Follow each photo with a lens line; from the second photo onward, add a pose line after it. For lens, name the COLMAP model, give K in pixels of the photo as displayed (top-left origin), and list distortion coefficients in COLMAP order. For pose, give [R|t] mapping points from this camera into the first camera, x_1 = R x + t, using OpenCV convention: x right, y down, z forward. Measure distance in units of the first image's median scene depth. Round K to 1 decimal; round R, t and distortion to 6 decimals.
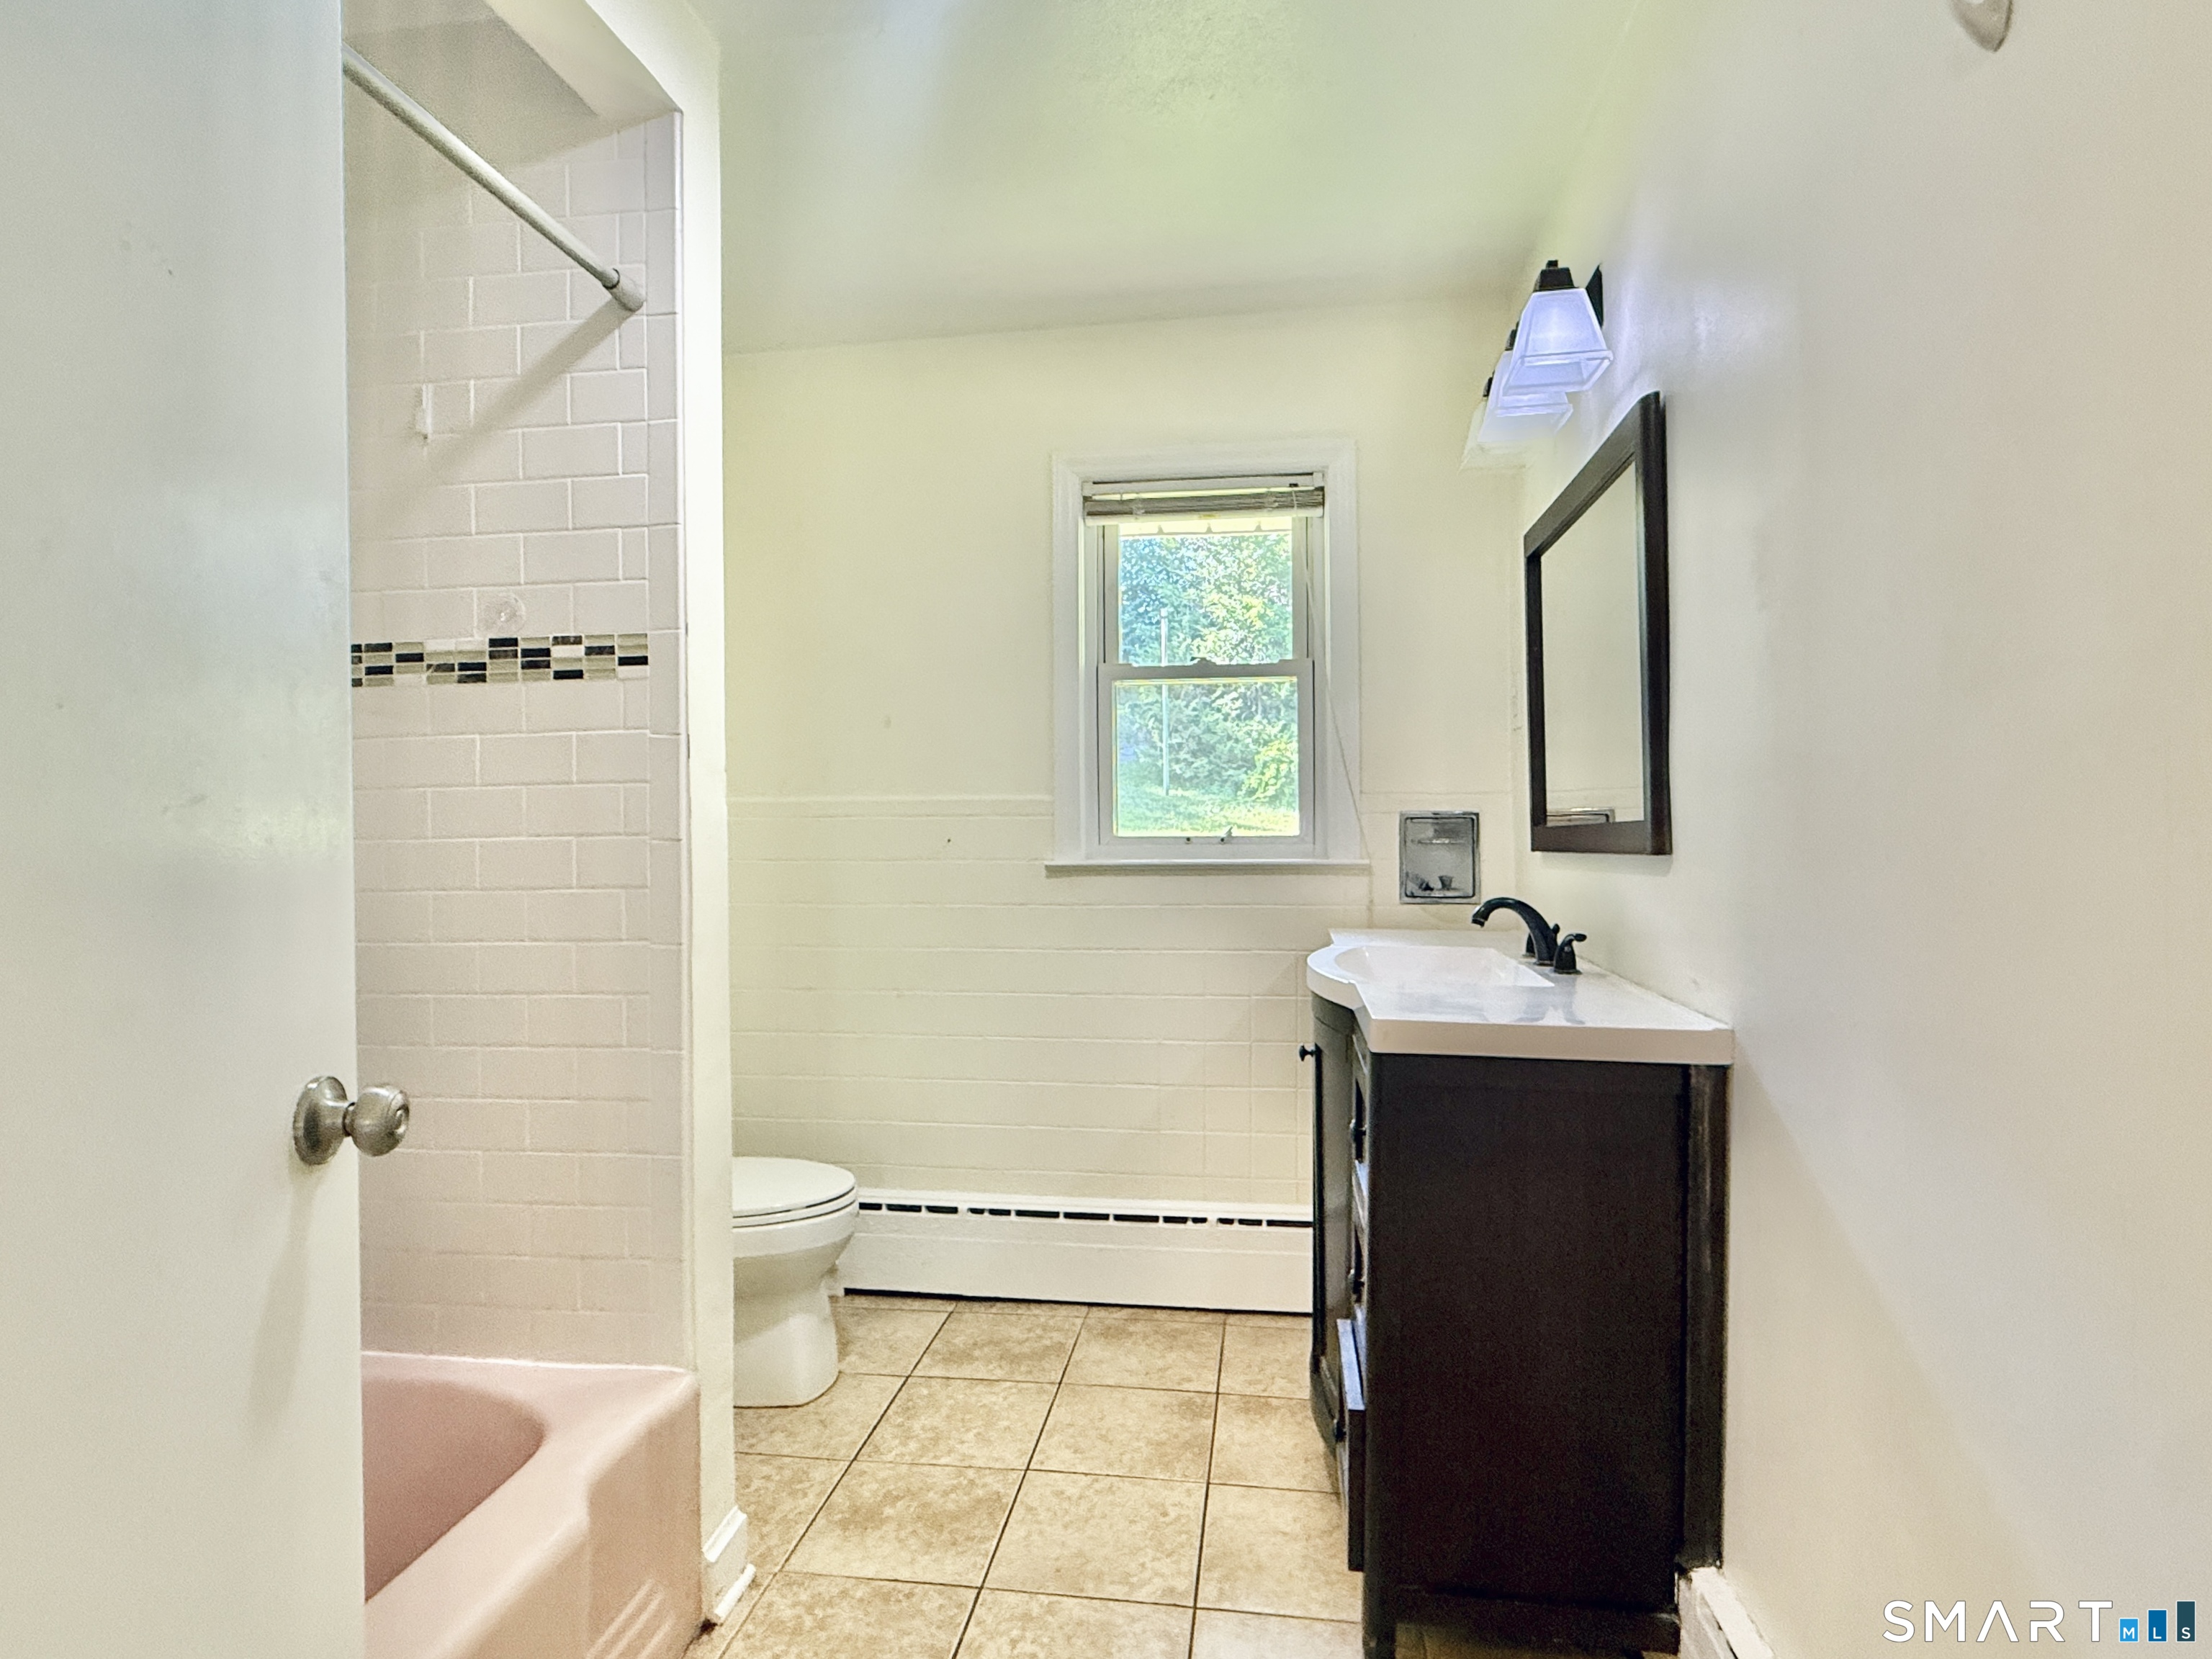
lens RADIAL K [[1114.0, 0, 1106.0], [0, 1114.0, 829.5], [0, 0, 1]] dist [-0.001504, -0.000065]
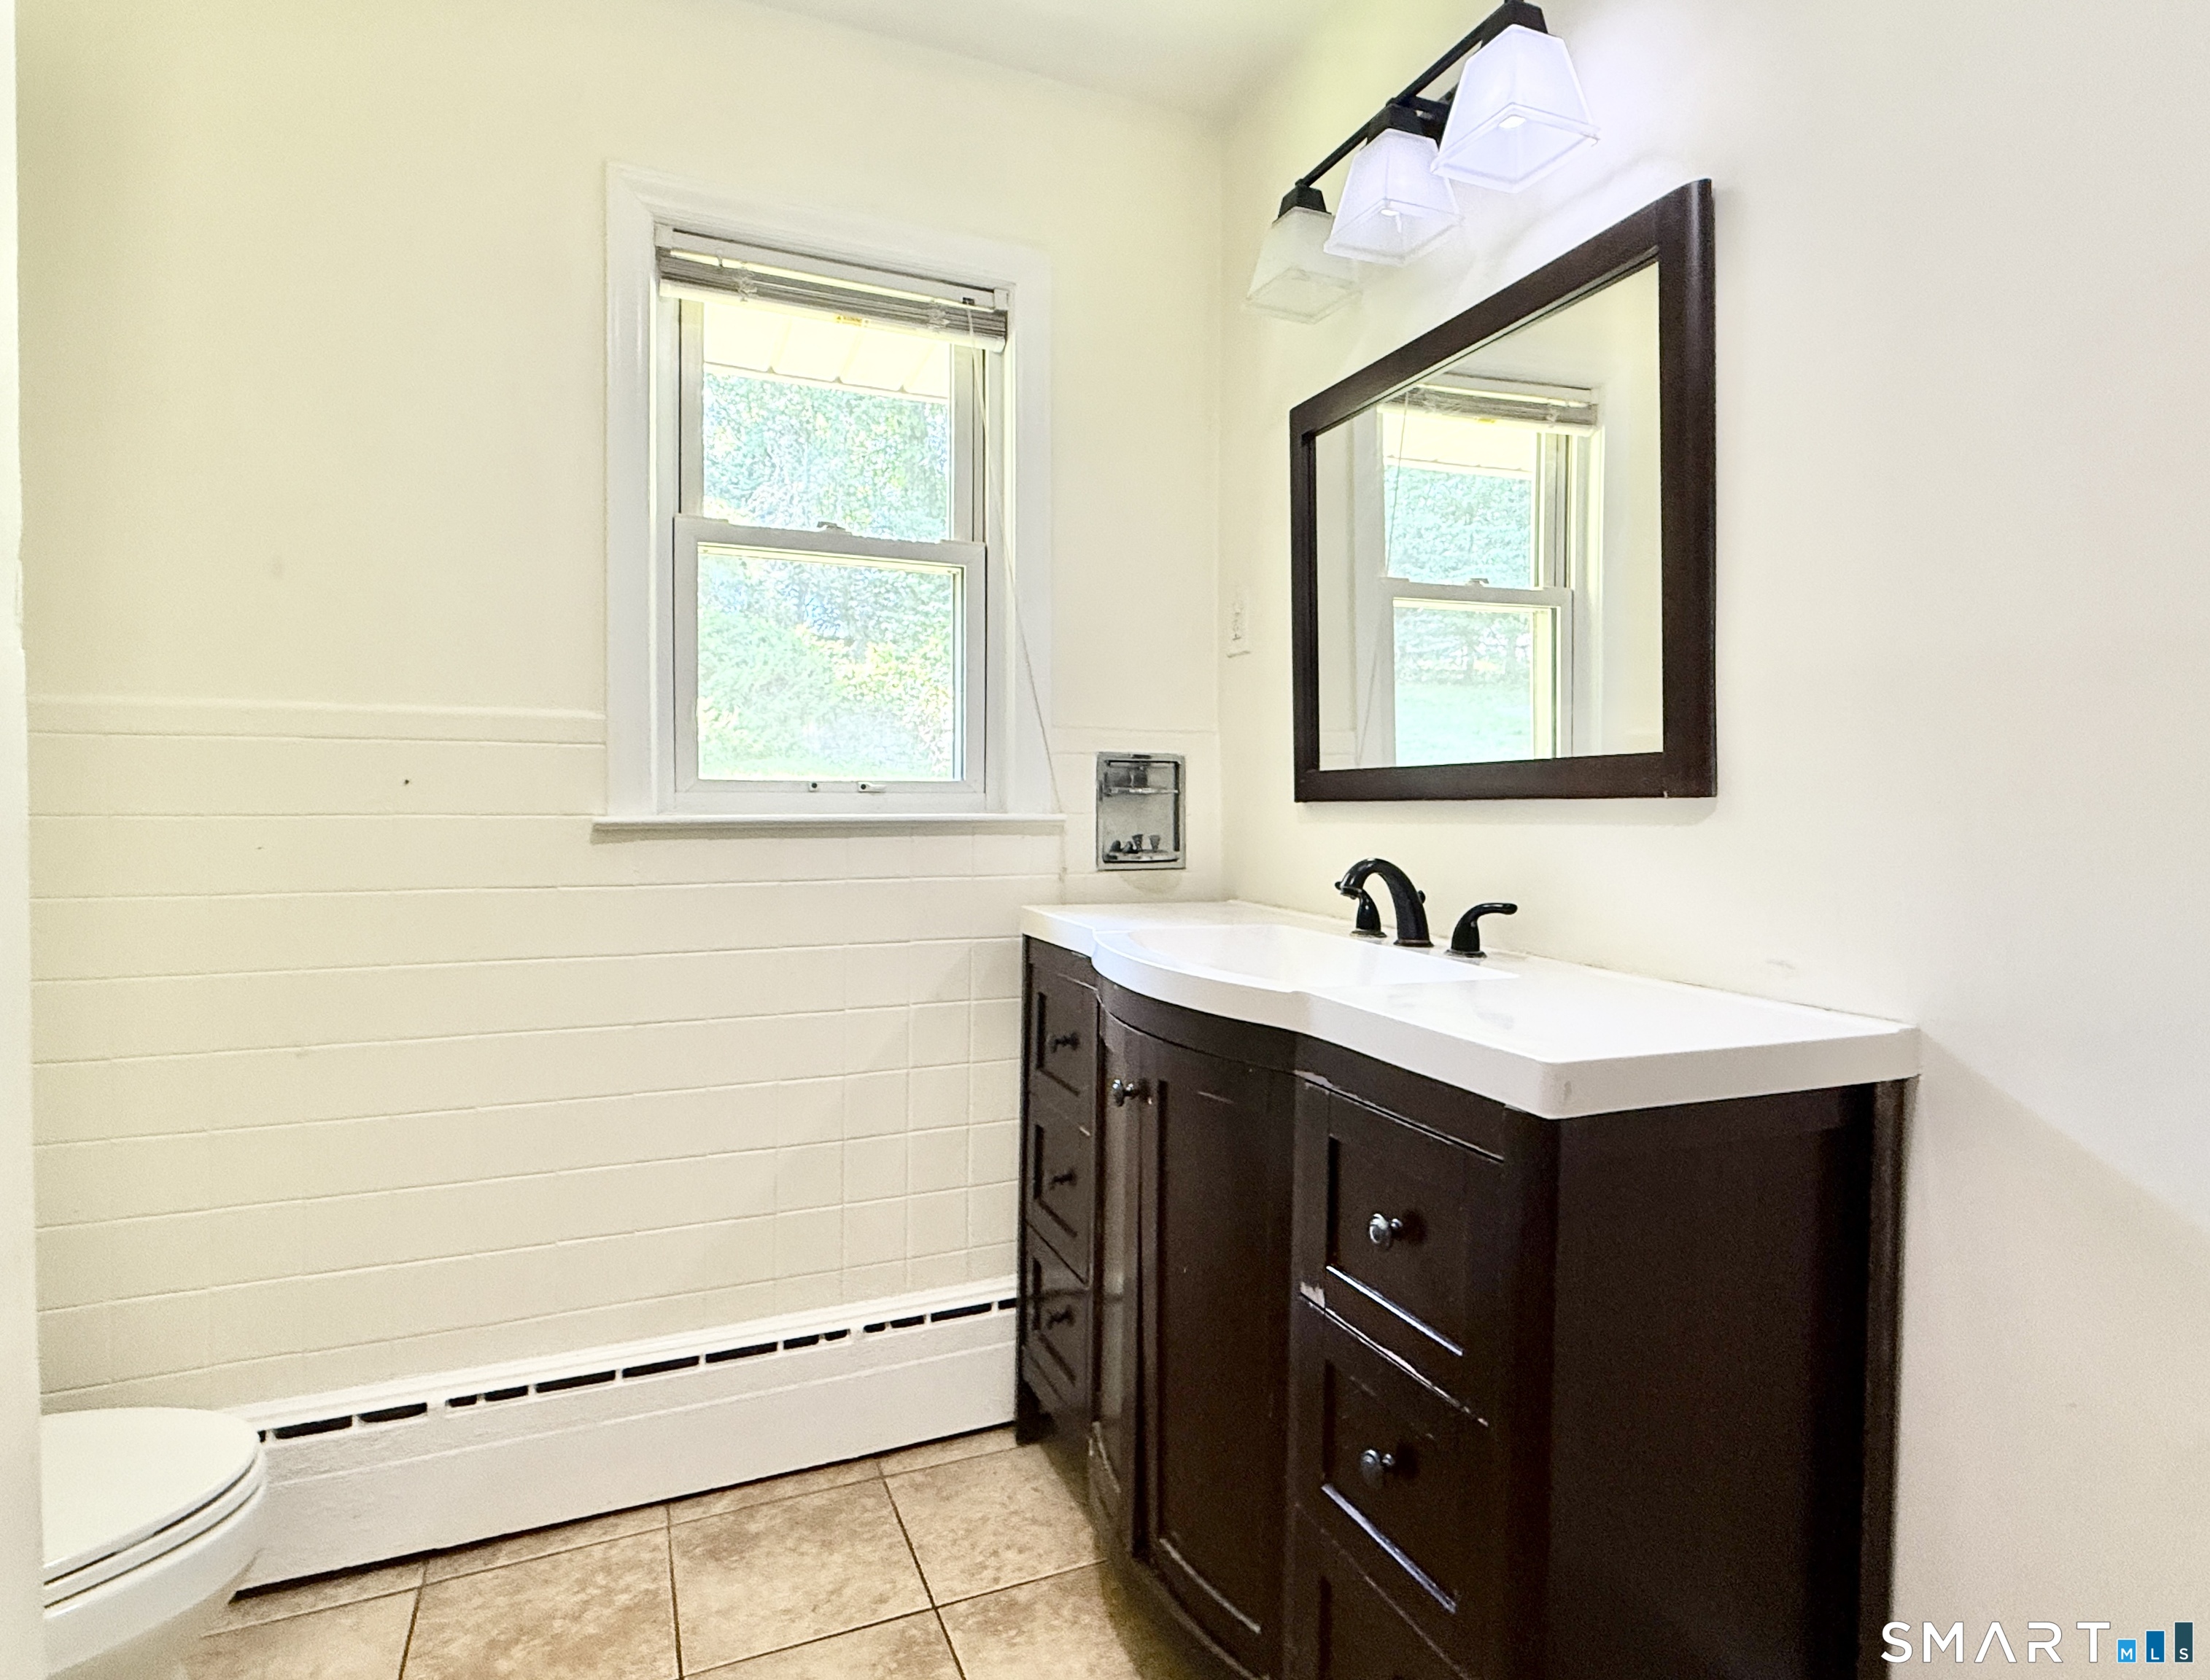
lens RADIAL K [[1147.5, 0, 1100.0], [0, 1147.5, 810.1], [0, 0, 1]] dist [-0.018981, 0.011423]
pose [[0.856435, 0.003138, 0.516246, -0.143704], [-0.010092, 0.999892, 0.010664, 0.015363], [-0.516157, -0.014343, 0.856374, 0.311606]]
